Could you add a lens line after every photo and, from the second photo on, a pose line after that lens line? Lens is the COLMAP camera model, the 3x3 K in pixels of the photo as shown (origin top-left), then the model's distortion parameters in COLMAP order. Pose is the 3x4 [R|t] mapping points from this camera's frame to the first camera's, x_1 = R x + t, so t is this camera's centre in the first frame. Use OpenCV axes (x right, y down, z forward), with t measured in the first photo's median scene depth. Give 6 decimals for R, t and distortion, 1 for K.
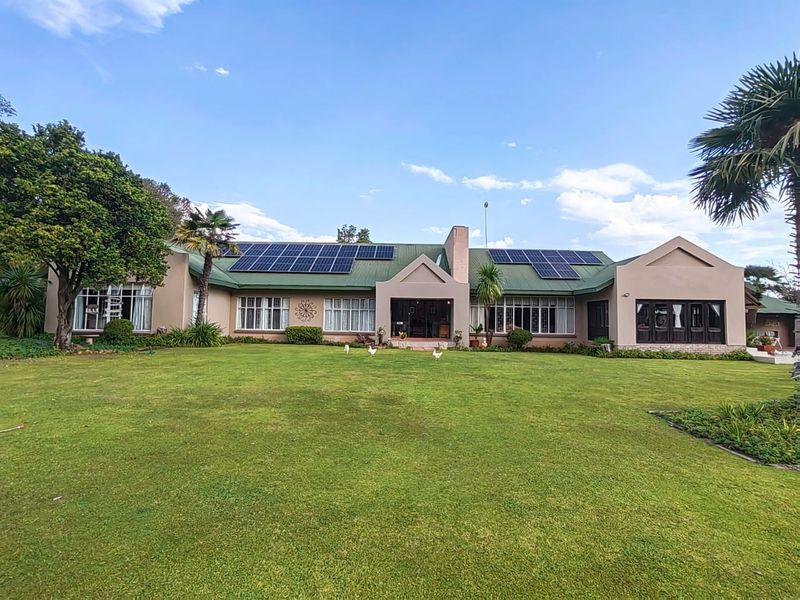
lens RADIAL K [[422.5, 0, 403.2], [0, 422.5, 298.9], [0, 0, 1]] dist [-0.008674, 0.015468]
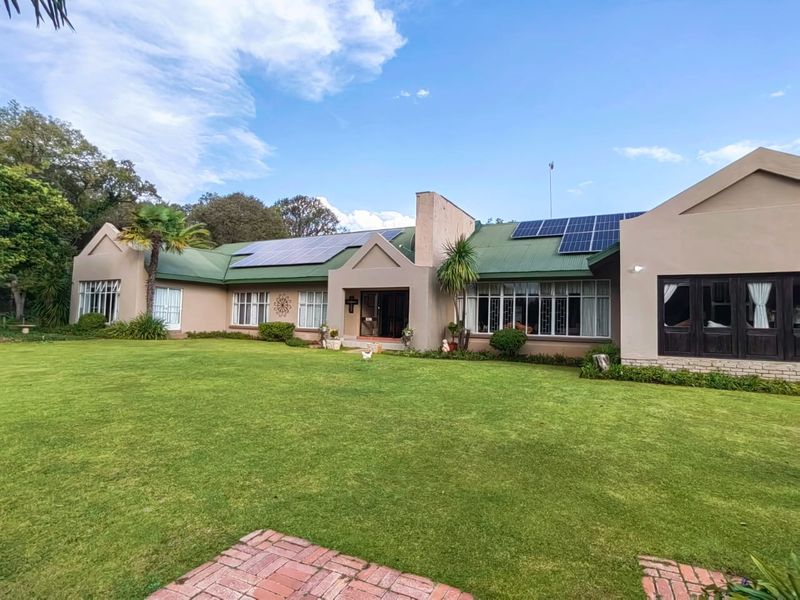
lens RADIAL K [[422.5, 0, 394.2], [0, 422.5, 298.8], [0, 0, 1]] dist [-0.008674, 0.015468]
pose [[0.881453, -0.018075, -0.471926, 0.433968], [0.015509, 0.999836, -0.009327, 0.025982], [0.472017, 0.000902, 0.881589, 0.297463]]
